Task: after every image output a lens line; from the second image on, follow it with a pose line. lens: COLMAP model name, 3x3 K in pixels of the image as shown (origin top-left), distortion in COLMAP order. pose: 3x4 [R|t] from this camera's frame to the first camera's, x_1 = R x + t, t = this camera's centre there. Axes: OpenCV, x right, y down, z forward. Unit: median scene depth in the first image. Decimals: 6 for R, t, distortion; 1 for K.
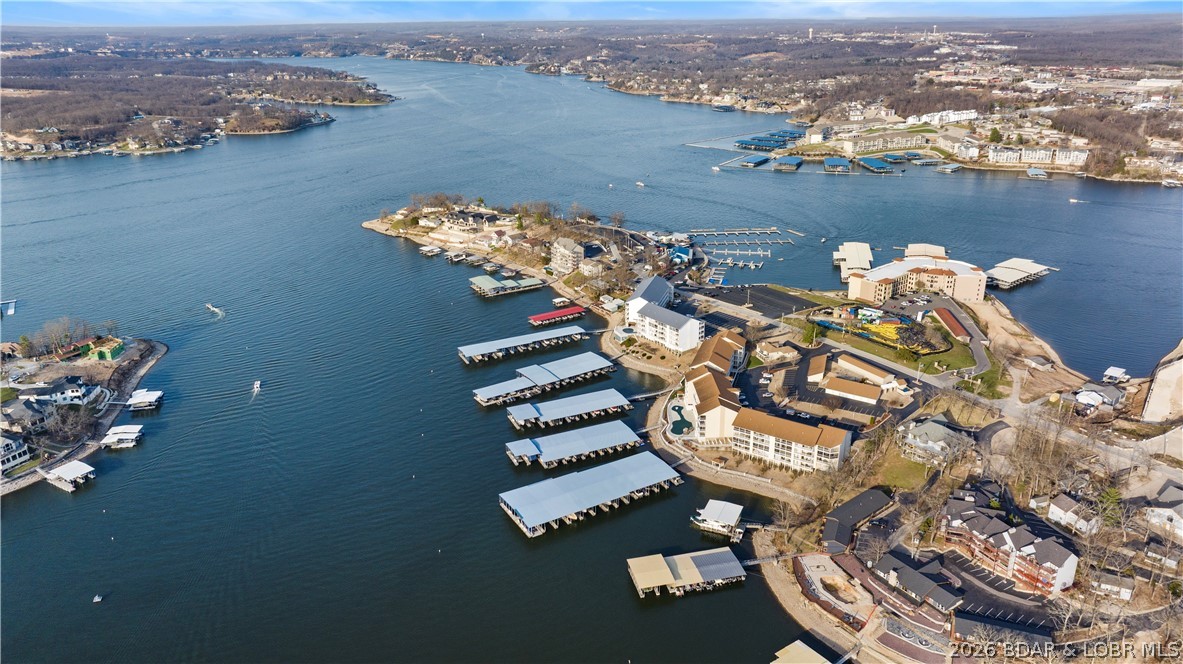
lens RADIAL K [[827.7, 0, 596.5], [0, 827.7, 329.6], [0, 0, 1]] dist [-0.050136, 0.046698]
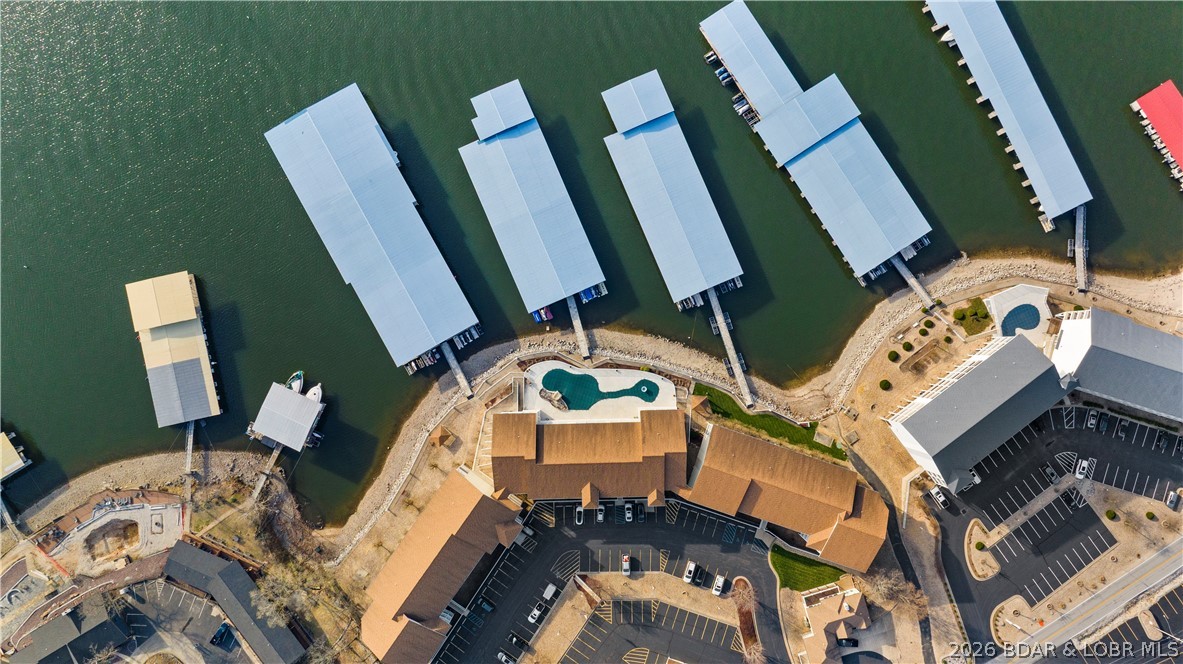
lens RADIAL K [[827.7, 0, 596.5], [0, 827.7, 329.6], [0, 0, 1]] dist [-0.050136, 0.046698]
pose [[-0.021994, 0.998794, -0.043900, 0.084454], [-0.326995, 0.034309, 0.944403, -0.394980], [0.944770, 0.035127, 0.325846, 0.814882]]
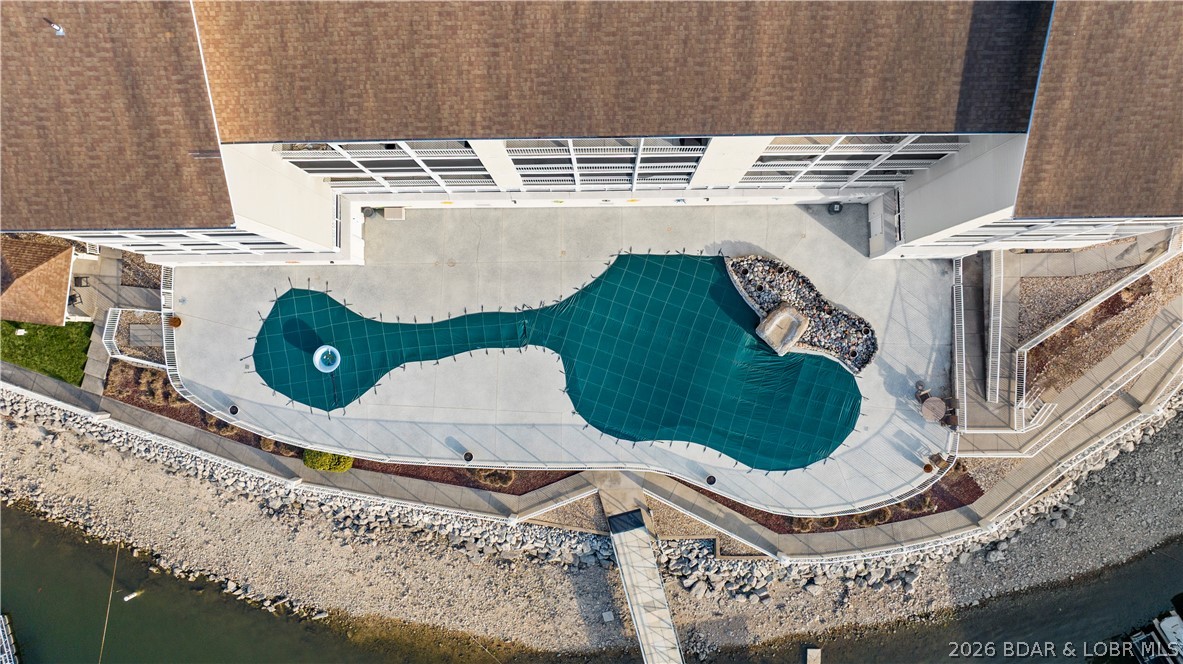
lens RADIAL K [[827.7, 0, 596.5], [0, 827.7, 329.6], [0, 0, 1]] dist [-0.050136, 0.046698]
pose [[0.035795, -0.999354, 0.003183, 0.103042], [0.338448, 0.015120, 0.940864, 0.014143], [-0.940304, -0.032601, 0.338771, 0.953055]]
